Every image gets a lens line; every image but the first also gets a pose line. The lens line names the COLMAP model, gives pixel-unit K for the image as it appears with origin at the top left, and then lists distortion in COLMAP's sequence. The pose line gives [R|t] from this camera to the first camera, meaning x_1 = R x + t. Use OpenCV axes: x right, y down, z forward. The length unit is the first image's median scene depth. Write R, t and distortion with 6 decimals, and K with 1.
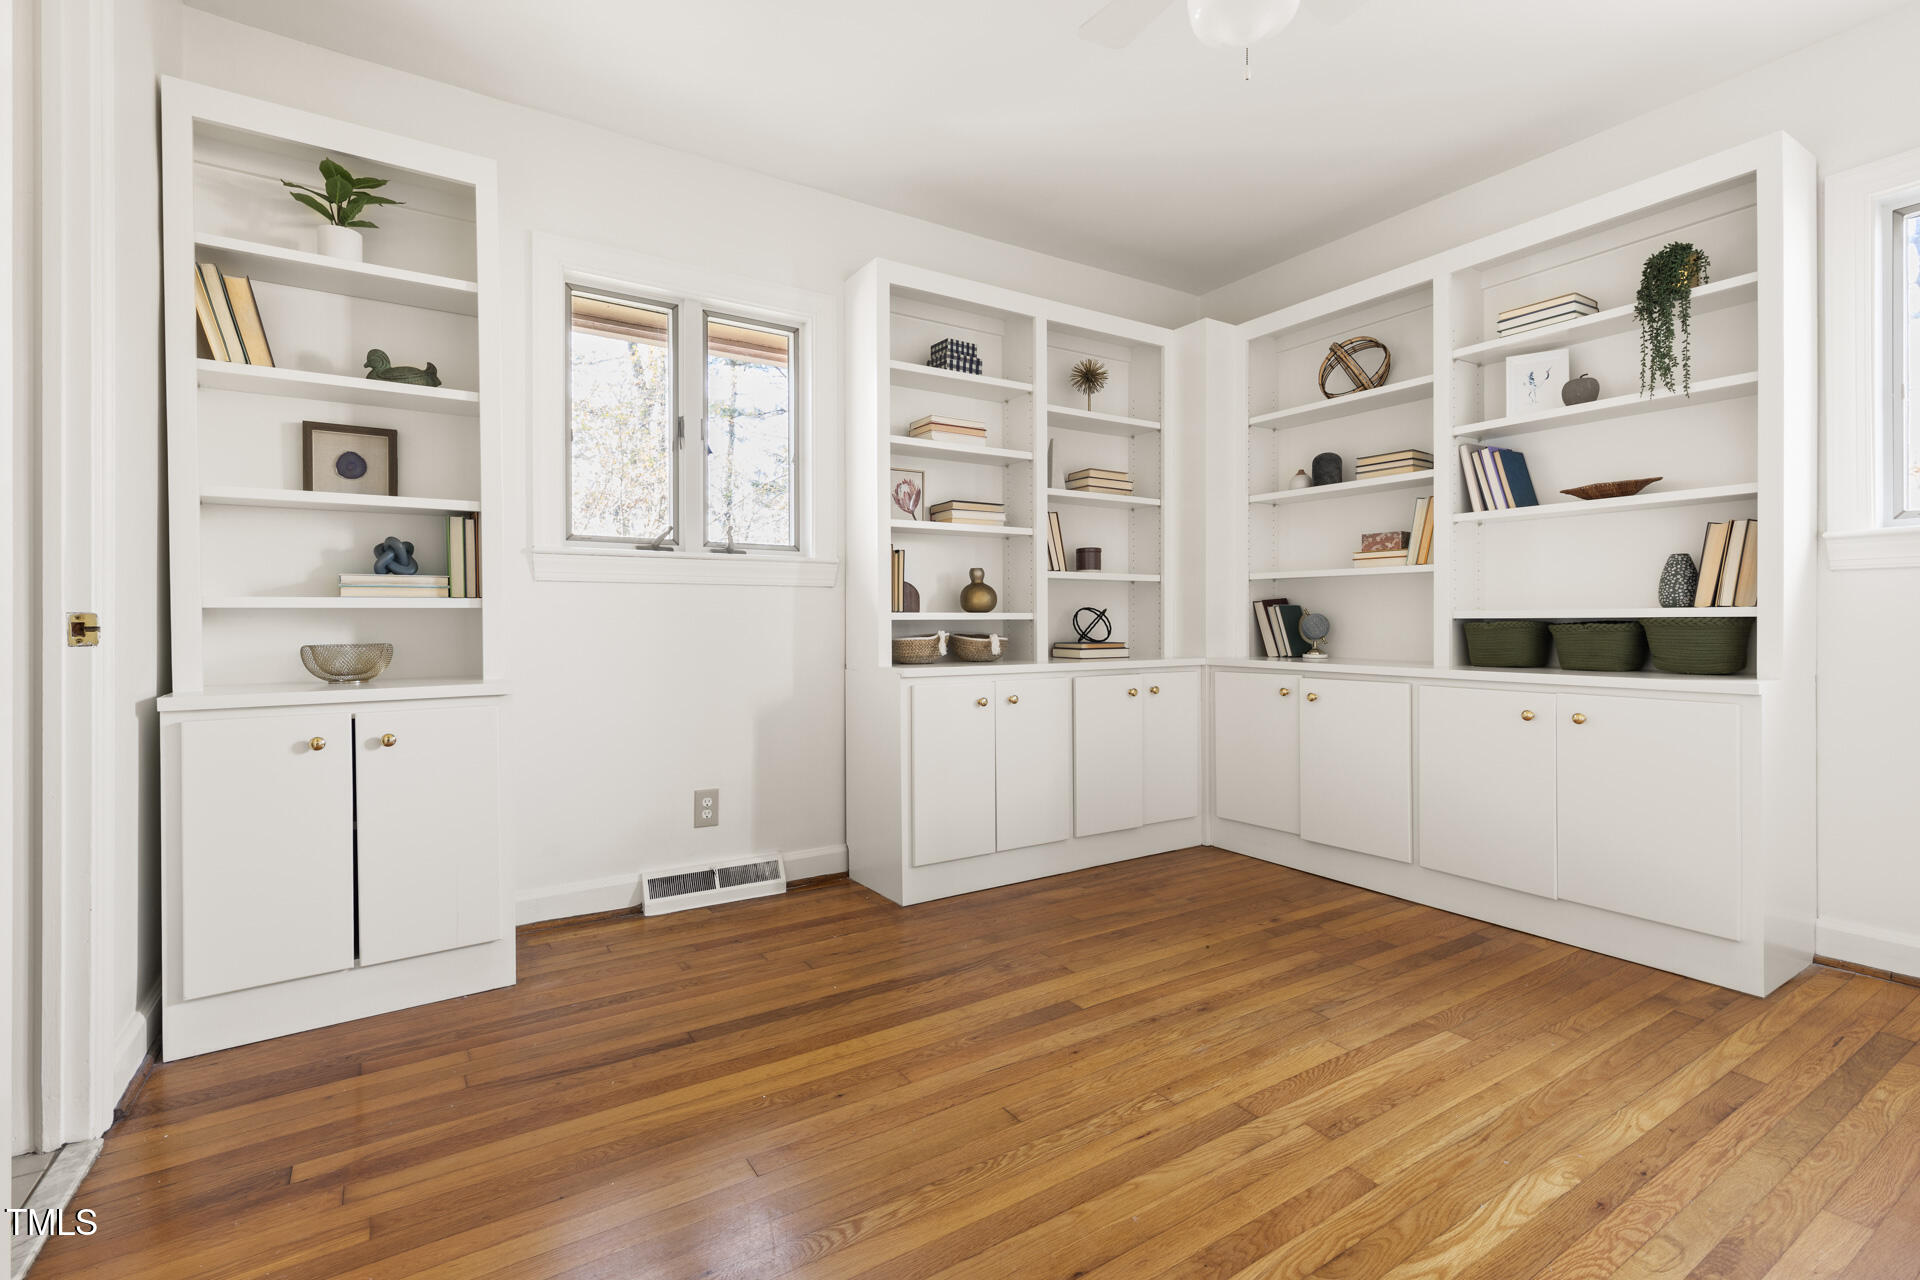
lens RADIAL K [[869.6, 0, 963.8], [0, 869.6, 622.3], [0, 0, 1]] dist [0.006389, -0.000071]
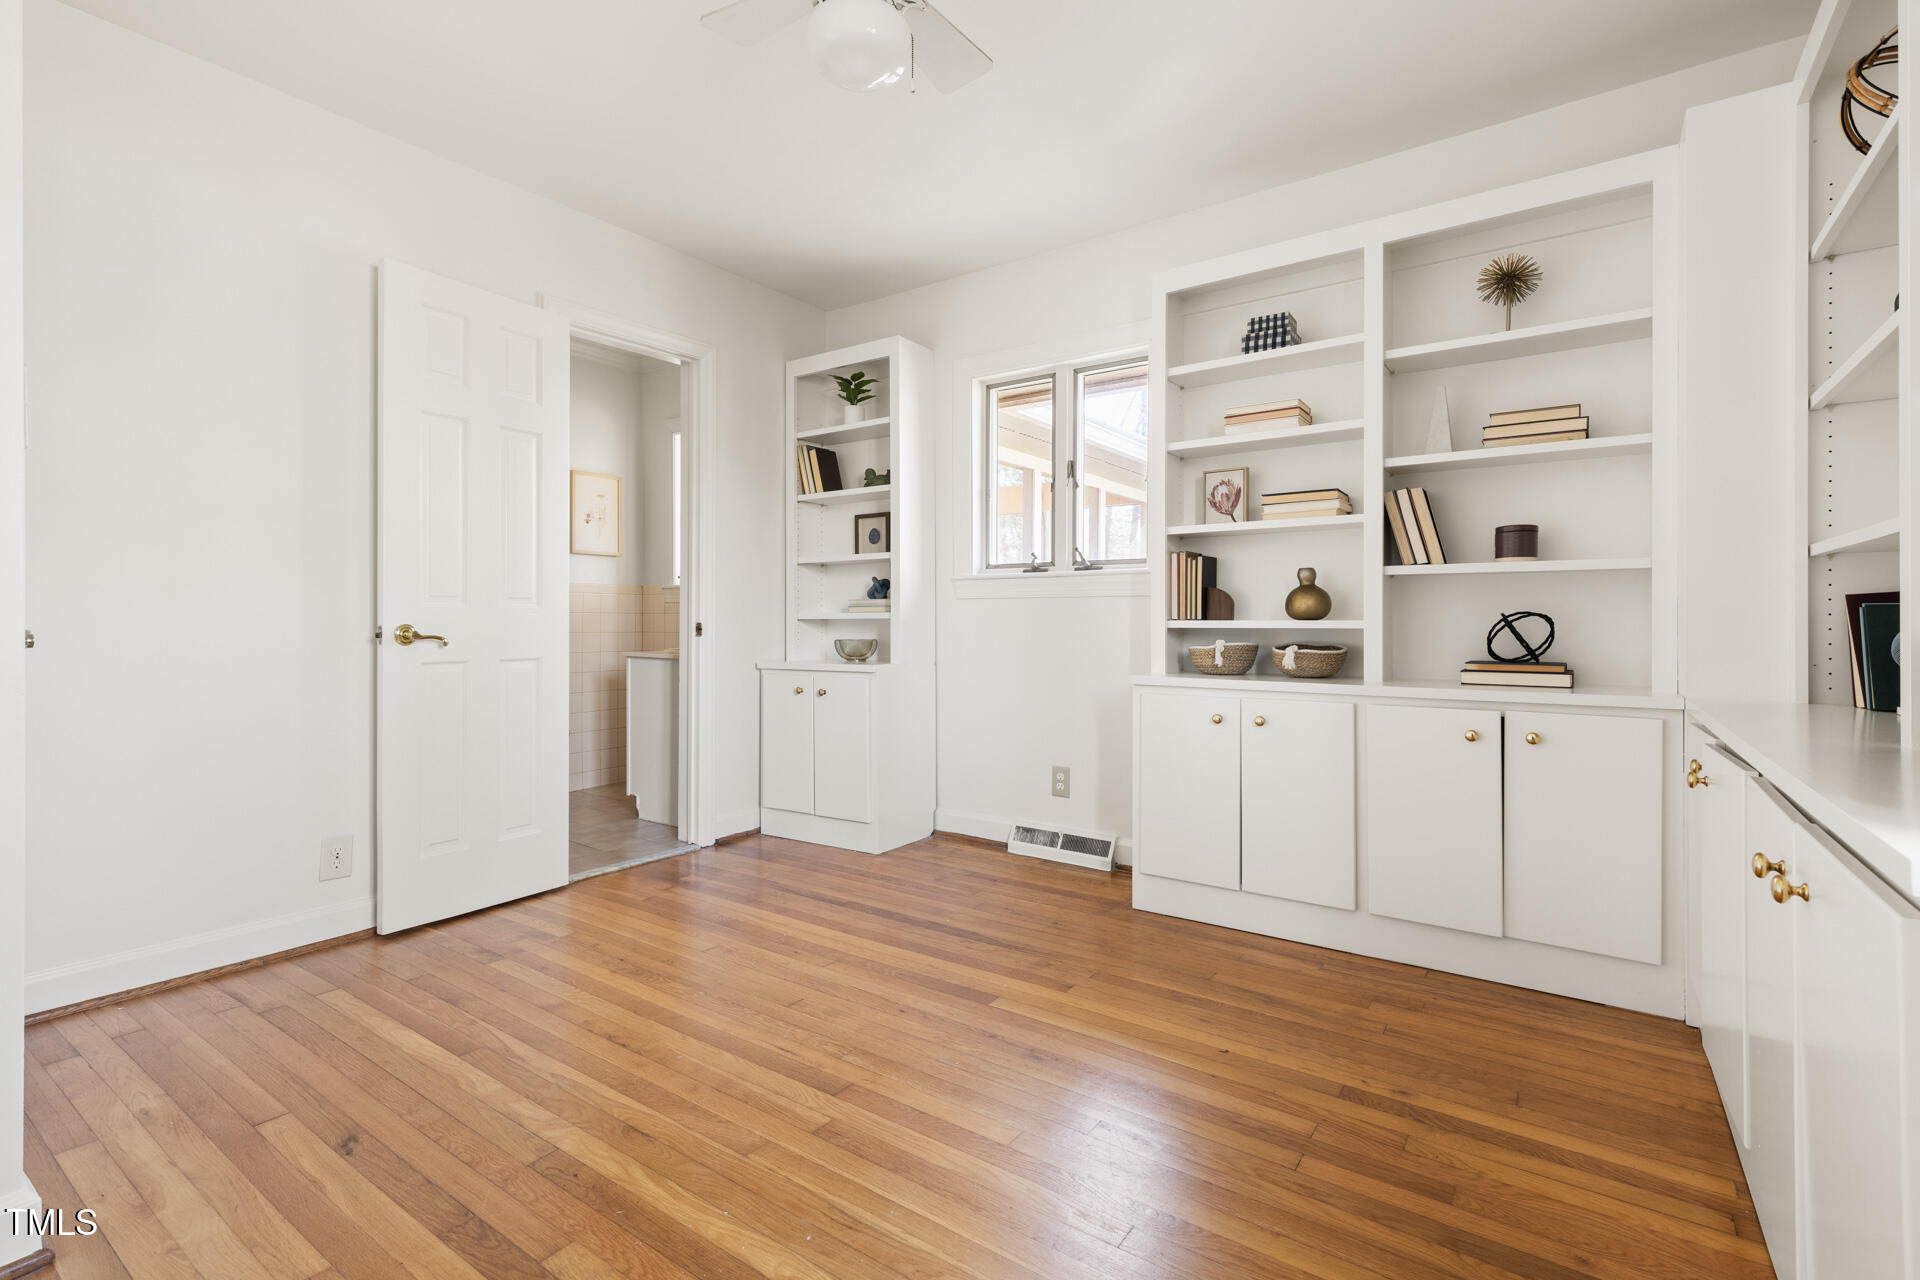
lens RADIAL K [[869.6, 0, 963.8], [0, 869.6, 622.3], [0, 0, 1]] dist [0.006389, -0.000071]
pose [[0.378569, 0.002416, -0.925570, 0.897228], [-0.005410, 0.999985, 0.000398, -0.009799], [0.925557, 0.004857, 0.378576, 0.478200]]
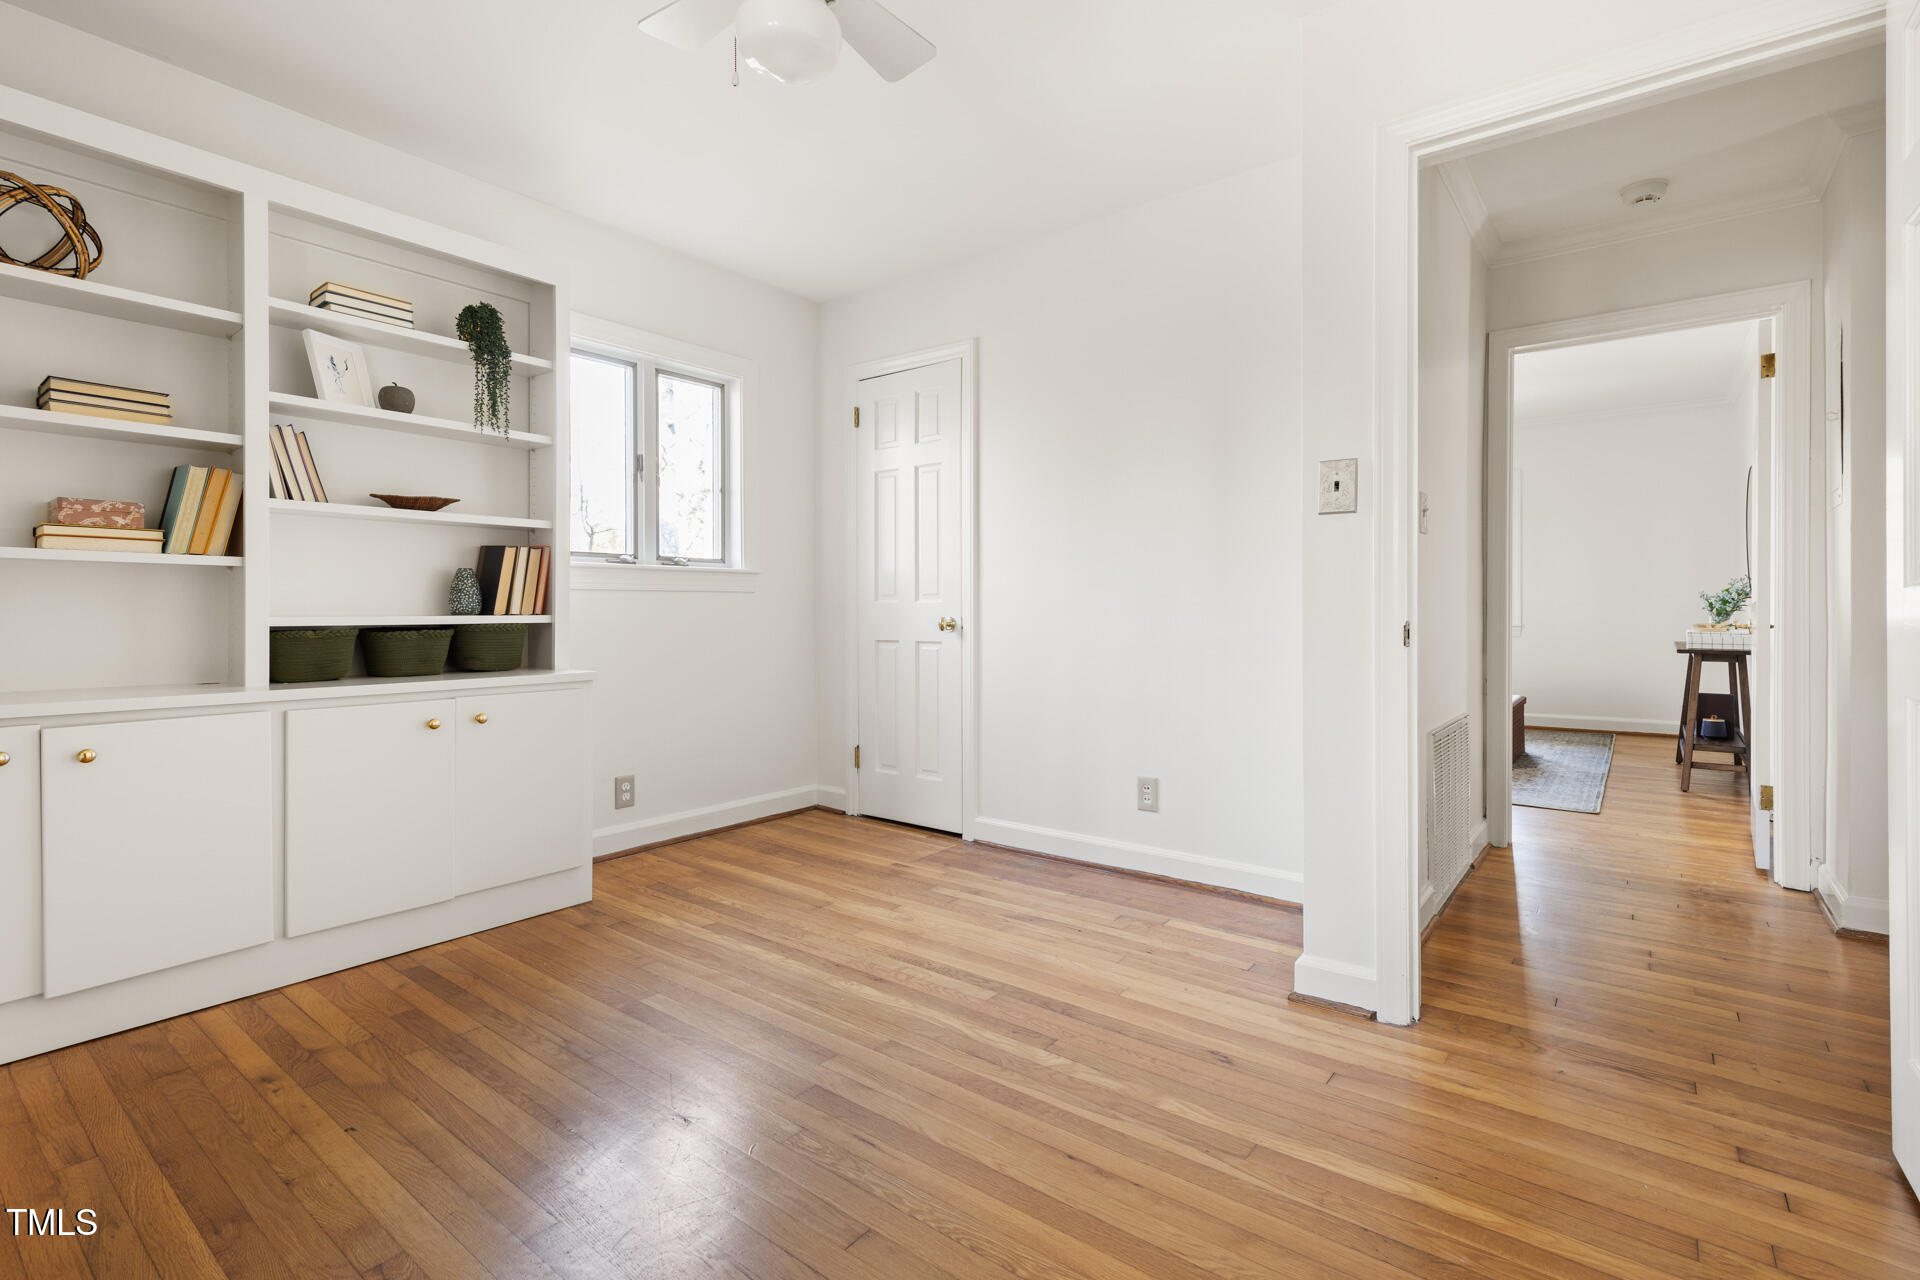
lens RADIAL K [[876.5, 0, 965.9], [0, 876.5, 616.2], [0, 0, 1]] dist [0.000590, -0.000170]
pose [[-0.336902, 0.000414, 0.941540, -0.492726], [0.005083, 0.999986, 0.001379, -0.013763], [-0.941526, 0.005251, -0.336899, 0.769647]]
